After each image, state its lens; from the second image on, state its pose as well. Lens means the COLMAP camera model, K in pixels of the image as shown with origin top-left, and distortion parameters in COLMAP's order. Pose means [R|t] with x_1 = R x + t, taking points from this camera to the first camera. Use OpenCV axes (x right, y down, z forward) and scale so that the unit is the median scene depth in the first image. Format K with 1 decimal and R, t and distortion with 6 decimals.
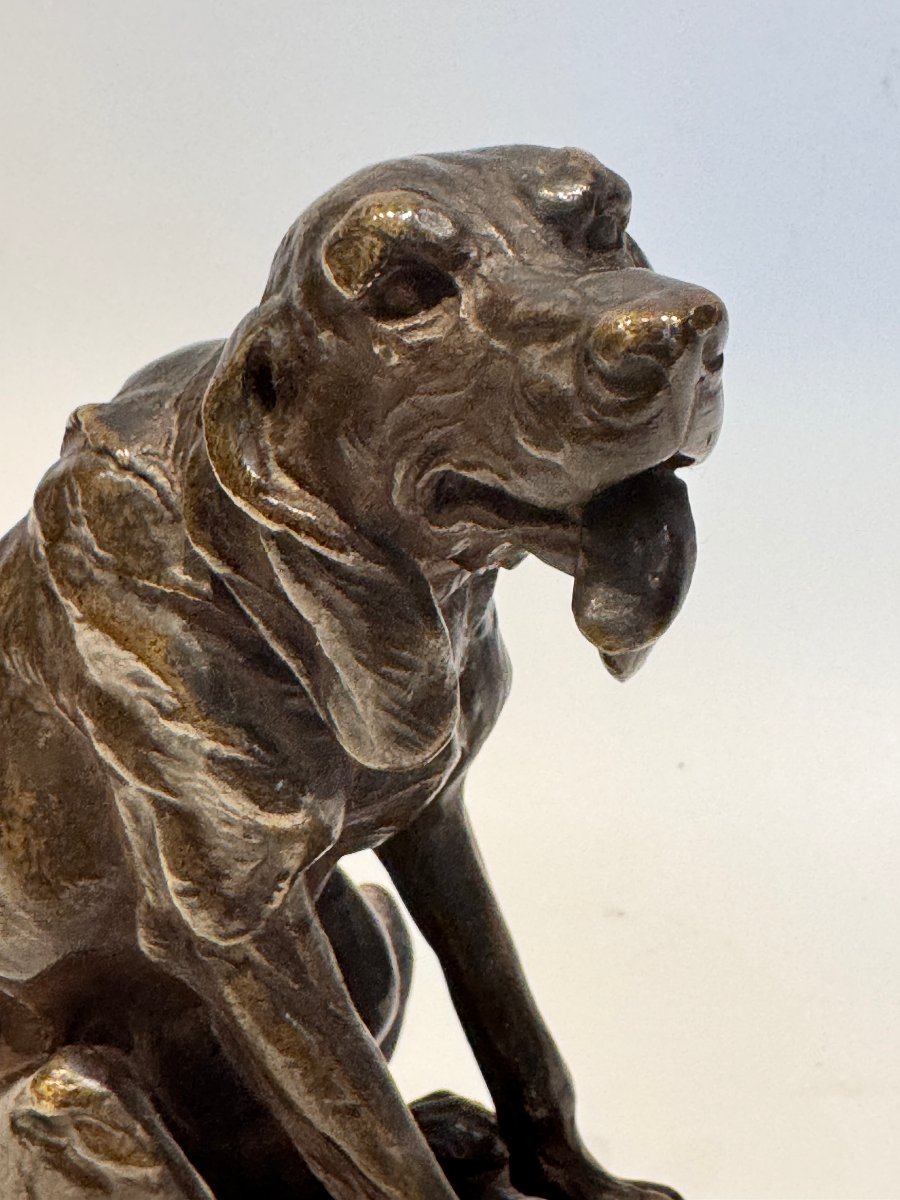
lens RADIAL K [[1623.0, 0, 446.4], [0, 1623.0, 553.9], [0, 0, 1]] dist [-0.029919, 0.070242]
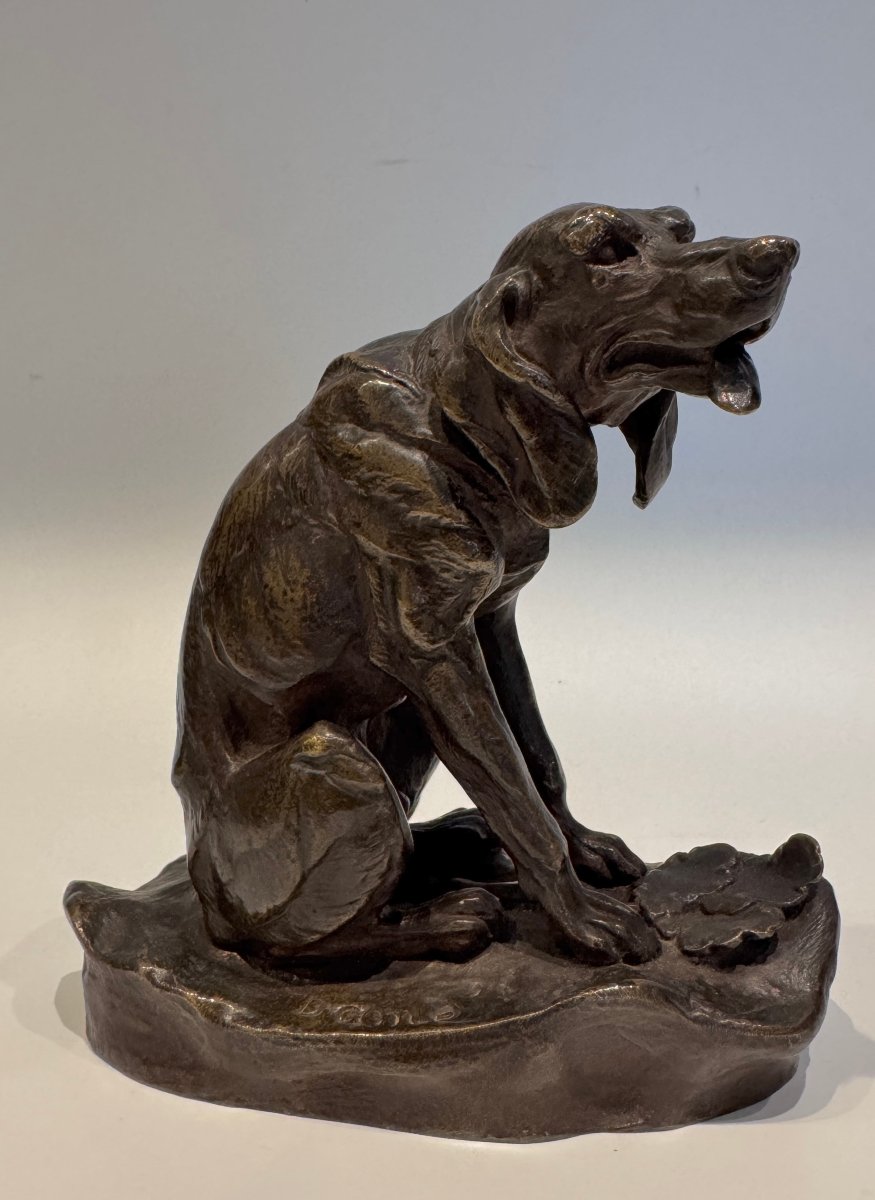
lens RADIAL K [[981.9, 0, 437.5], [0, 981.9, 600.0], [0, 0, 1]] dist [-0.003868, -0.003216]
pose [[0.967063, 0.039580, 0.251439, -0.410903], [-0.010265, 0.993097, -0.116847, 0.321823], [-0.254329, 0.110418, 0.960794, -0.035554]]
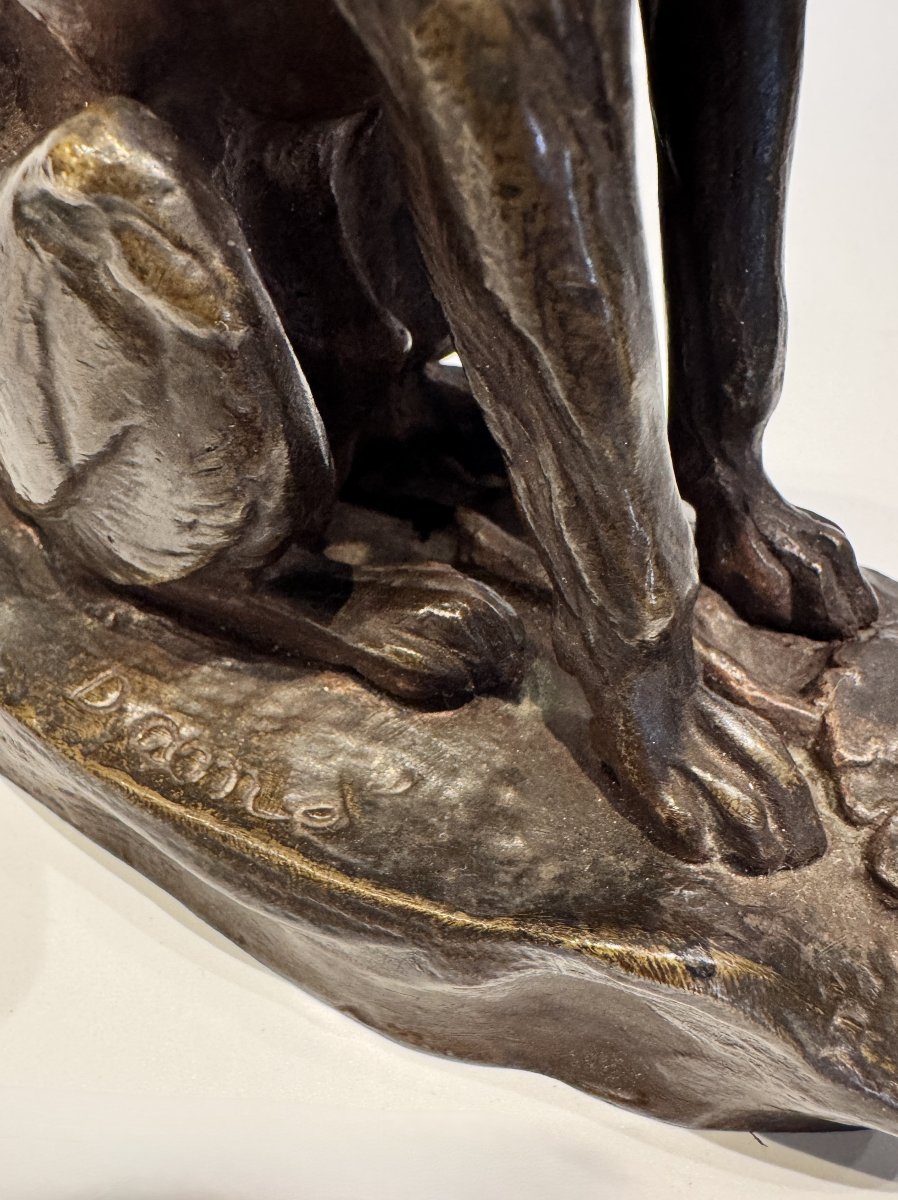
lens RADIAL K [[964.9, 0, 390.8], [0, 964.9, 598.3], [0, 0, 1]] dist [-0.007646, -0.004622]
pose [[0.974492, 0.216268, 0.059950, -0.127862], [-0.217702, 0.846066, 0.486598, 0.288517], [0.054514, -0.487237, 0.871567, 0.663627]]
